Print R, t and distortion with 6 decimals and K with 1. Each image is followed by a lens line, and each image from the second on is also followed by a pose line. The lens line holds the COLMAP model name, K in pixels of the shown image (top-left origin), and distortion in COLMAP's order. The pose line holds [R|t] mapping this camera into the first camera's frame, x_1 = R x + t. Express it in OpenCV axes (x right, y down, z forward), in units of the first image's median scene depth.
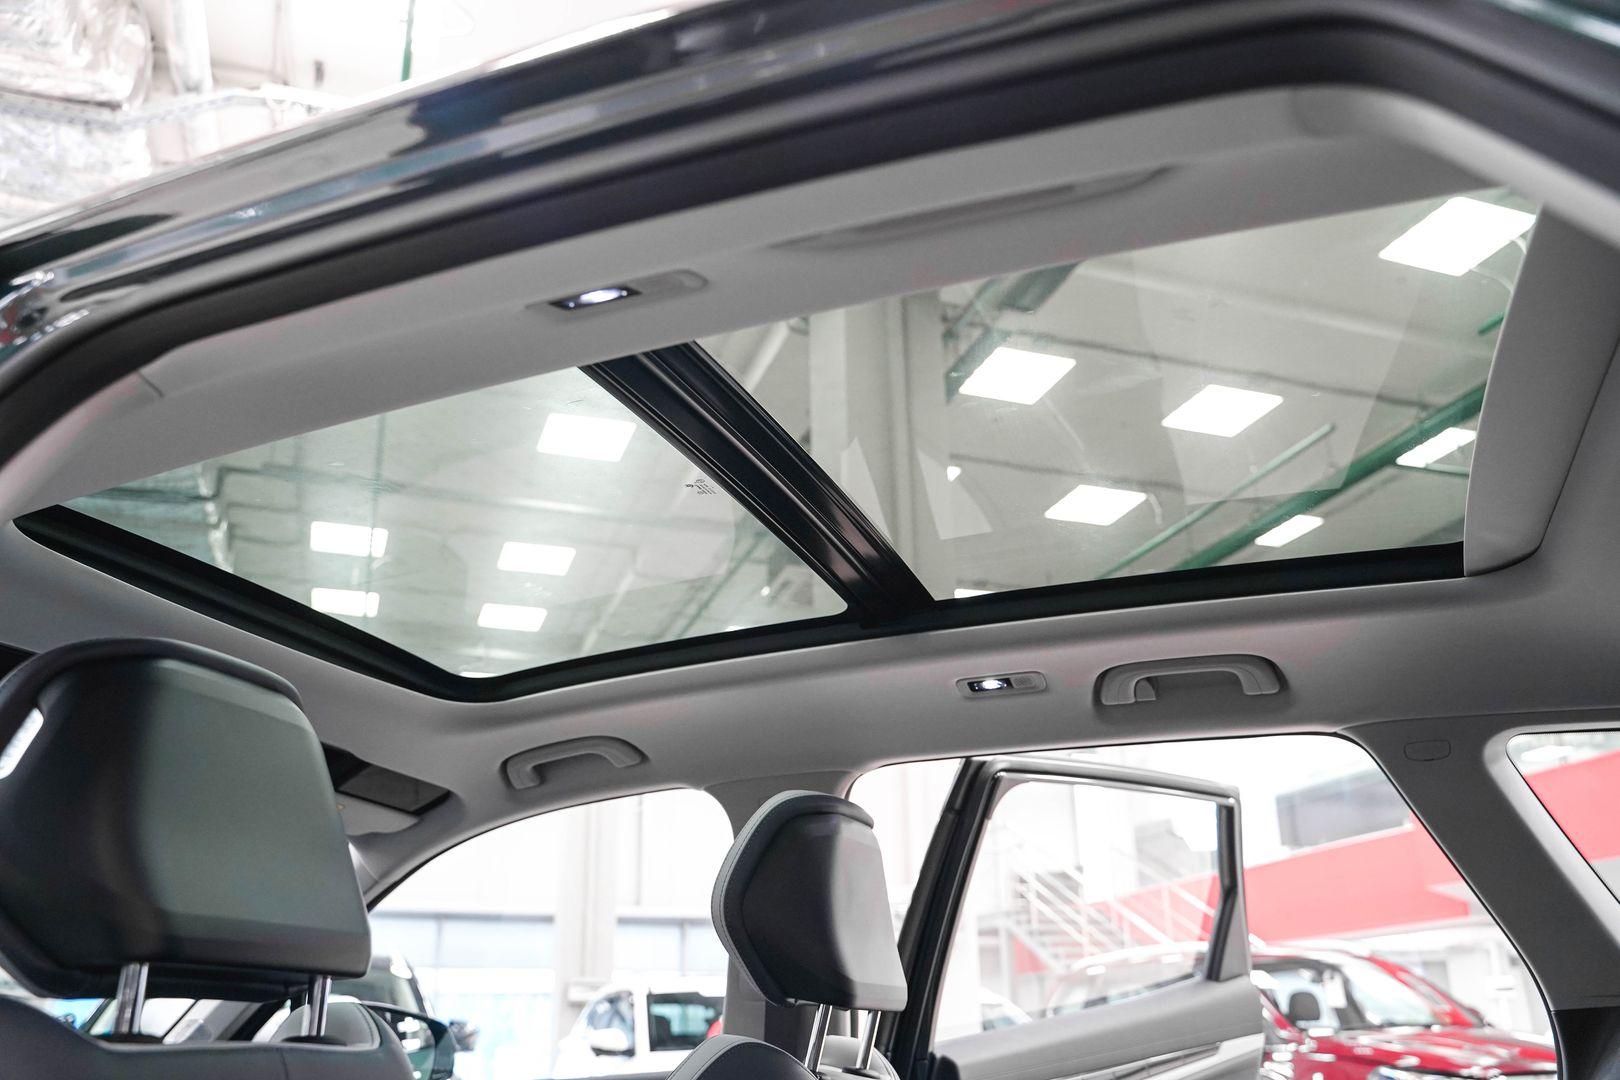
lens RADIAL K [[1325.9, 0, 810.0], [0, 1325.9, 540.0], [0, 0, 1]] dist [-0.106901, 0.081045]
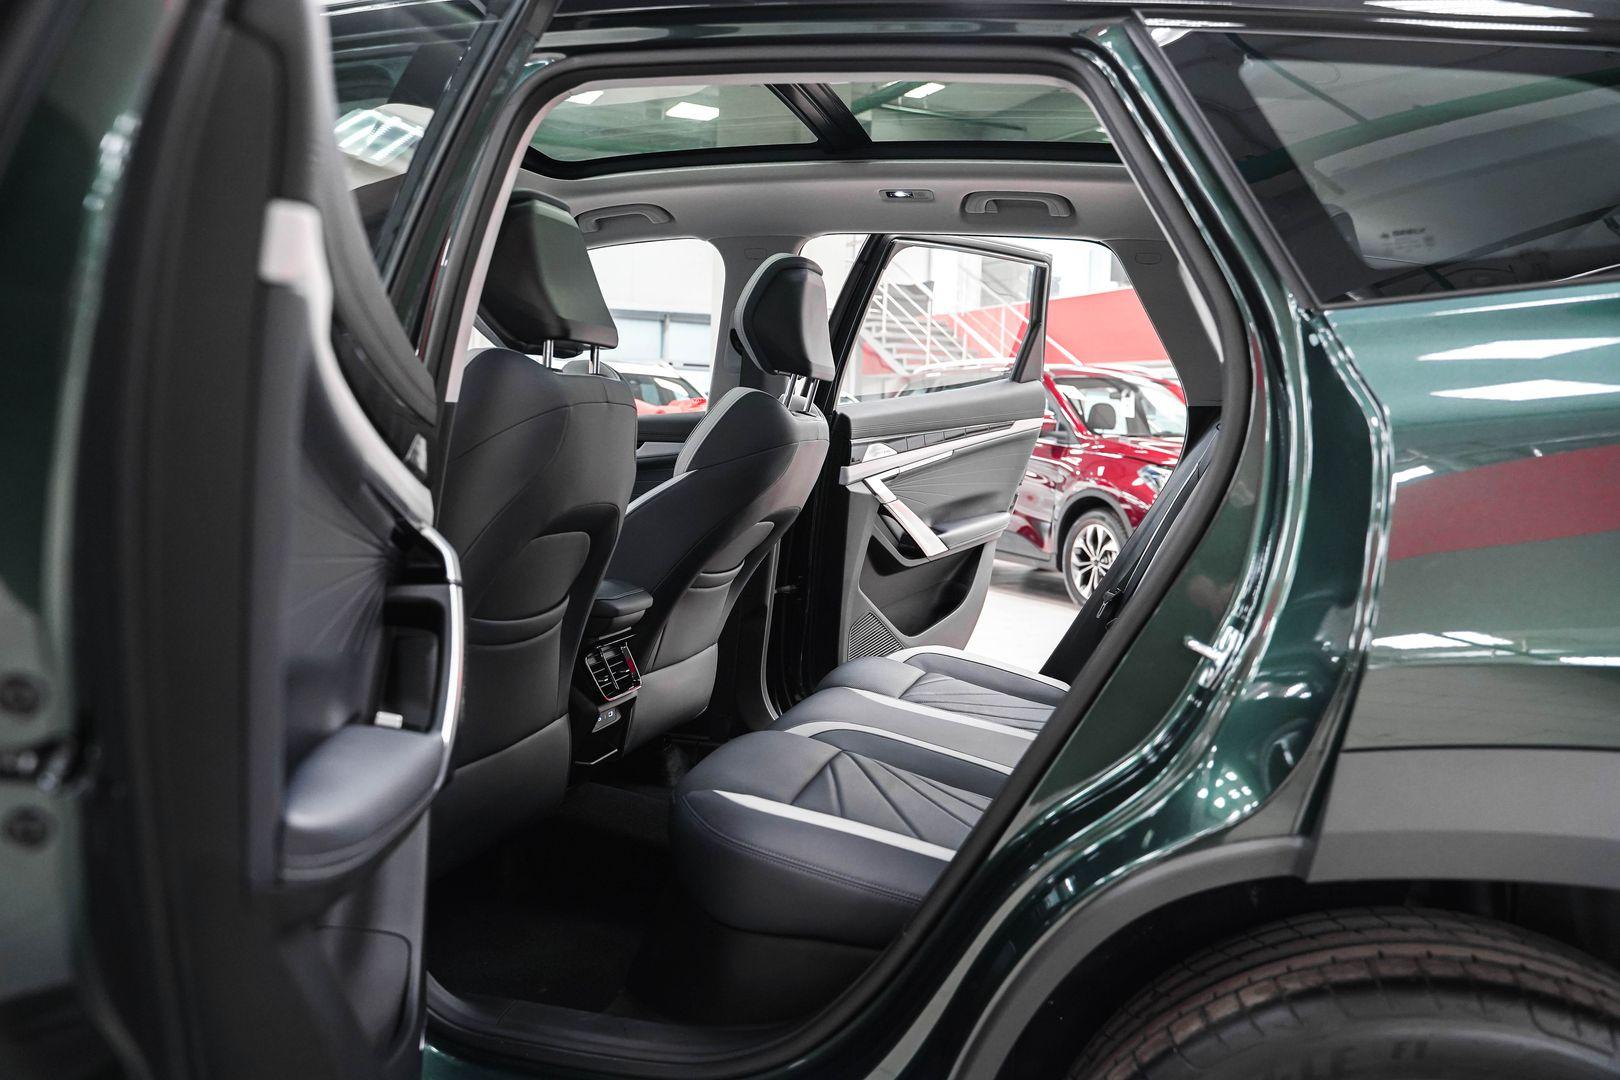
lens RADIAL K [[1325.9, 0, 810.0], [0, 1325.9, 540.0], [0, 0, 1]] dist [-0.106901, 0.081045]
pose [[0.992129, 0.038181, 0.119253, -0.032766], [-0.086122, 0.899411, 0.428536, -0.041980], [-0.090896, -0.435433, 0.895620, -0.137059]]
